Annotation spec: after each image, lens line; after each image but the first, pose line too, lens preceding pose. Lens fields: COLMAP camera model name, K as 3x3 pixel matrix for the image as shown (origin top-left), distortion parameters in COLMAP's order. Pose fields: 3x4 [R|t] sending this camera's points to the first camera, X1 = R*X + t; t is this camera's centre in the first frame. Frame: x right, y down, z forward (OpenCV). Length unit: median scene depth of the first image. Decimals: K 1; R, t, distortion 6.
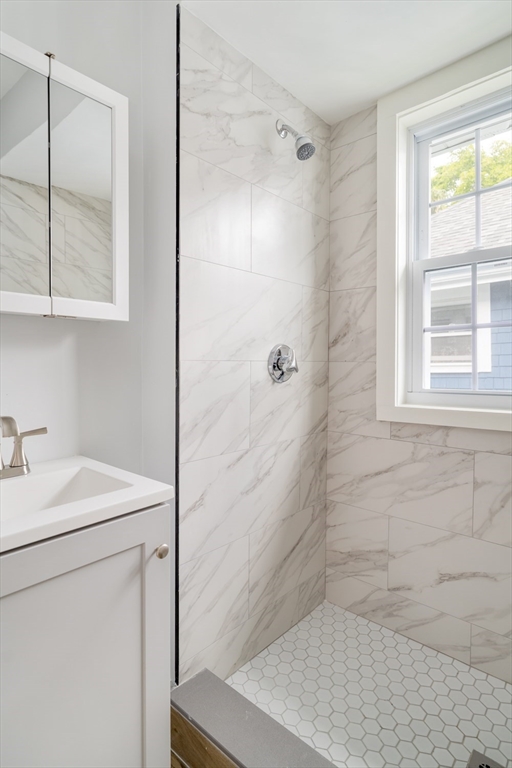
lens RADIAL K [[416.1, 0, 251.1], [0, 416.1, 369.9], [0, 0, 1]] dist [-0.002069, 0.002984]
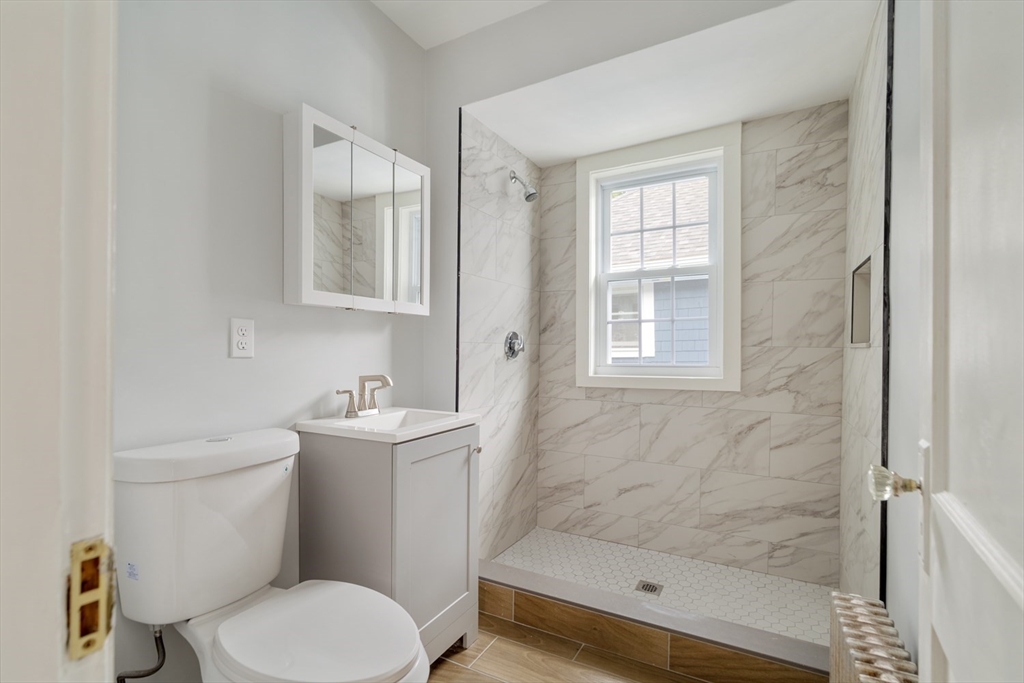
lens RADIAL K [[488.4, 0, 506.9], [0, 488.4, 352.8], [0, 0, 1]] dist [-0.000015, 0.001732]
pose [[0.974799, 0.001371, 0.223082, -0.303039], [0.000879, 0.999950, -0.009982, 0.025285], [-0.223085, 0.009927, 0.974749, -0.569275]]
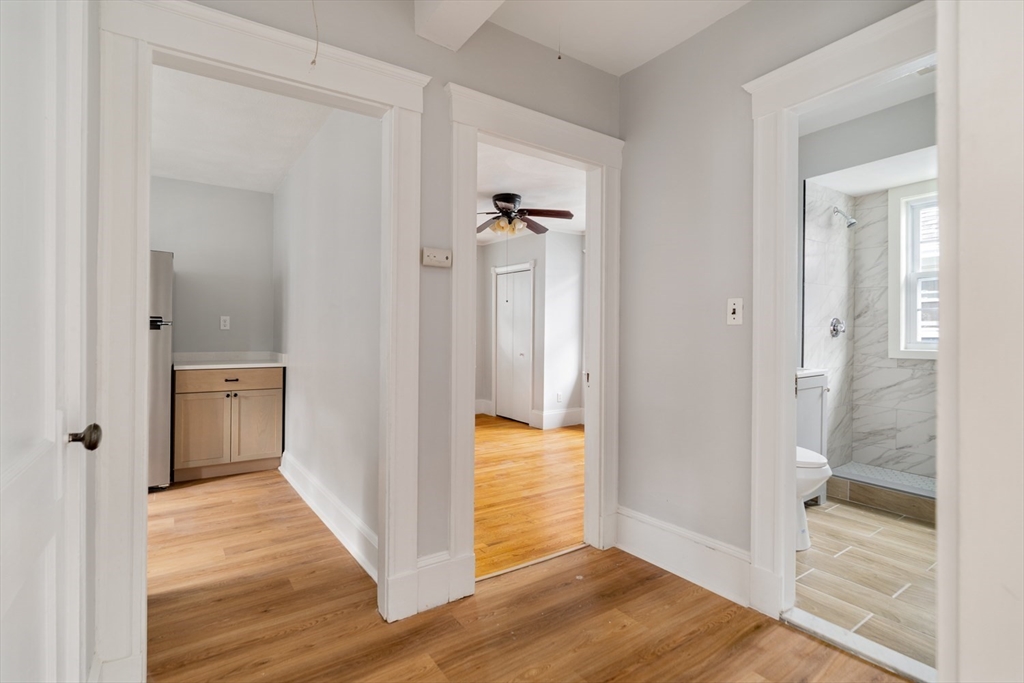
lens RADIAL K [[488.4, 0, 520.8], [0, 488.4, 331.9], [0, 0, 1]] dist [-0.000015, 0.001732]
pose [[0.973895, -0.000430, -0.227000, -0.851978], [-0.002359, 0.999925, -0.012017, 0.035578], [0.226988, 0.012238, 0.973821, -1.596884]]
